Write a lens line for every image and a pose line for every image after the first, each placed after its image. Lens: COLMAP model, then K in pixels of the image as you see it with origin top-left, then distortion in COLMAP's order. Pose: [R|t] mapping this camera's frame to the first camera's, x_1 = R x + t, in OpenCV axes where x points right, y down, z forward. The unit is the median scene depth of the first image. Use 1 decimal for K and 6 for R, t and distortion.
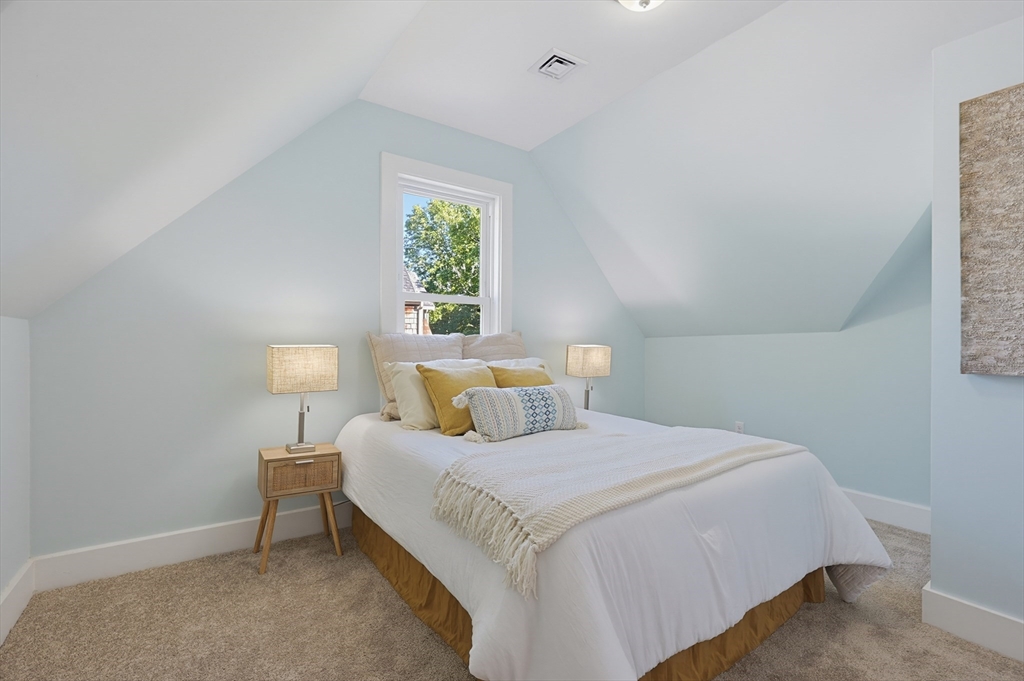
lens RADIAL K [[446.9, 0, 513.1], [0, 446.9, 338.2], [0, 0, 1]] dist [-0.000656, -0.000109]
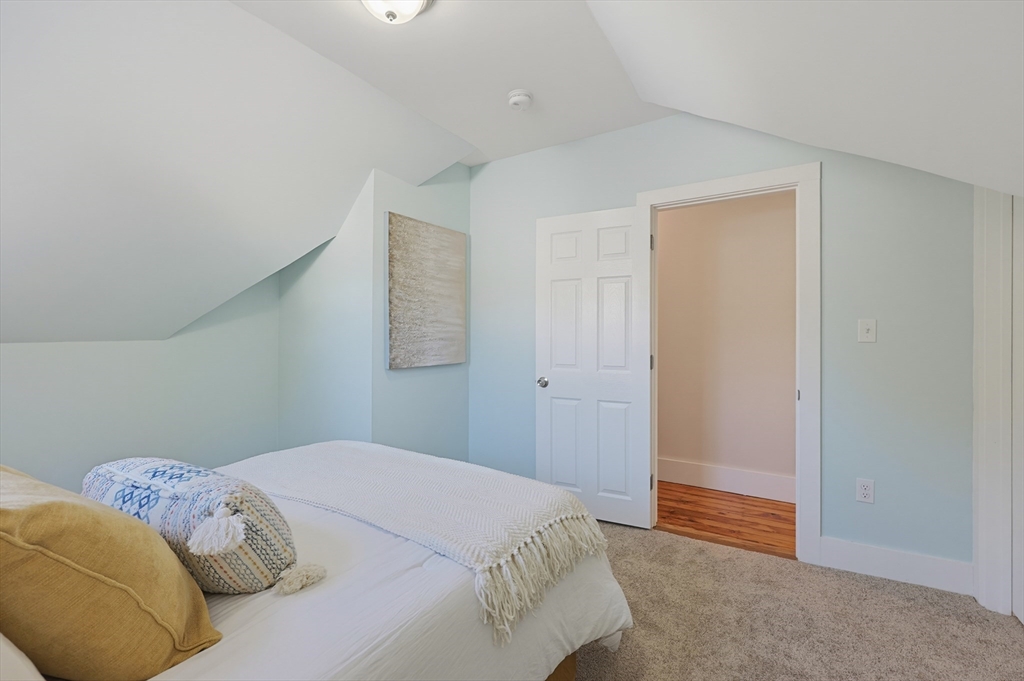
lens RADIAL K [[446.9, 0, 513.1], [0, 446.9, 338.2], [0, 0, 1]] dist [-0.000656, -0.000109]
pose [[-0.388363, -0.003360, 0.921500, -0.338421], [-0.008797, 0.999961, -0.000061, -0.019239], [-0.921465, -0.008130, -0.388377, 0.539134]]
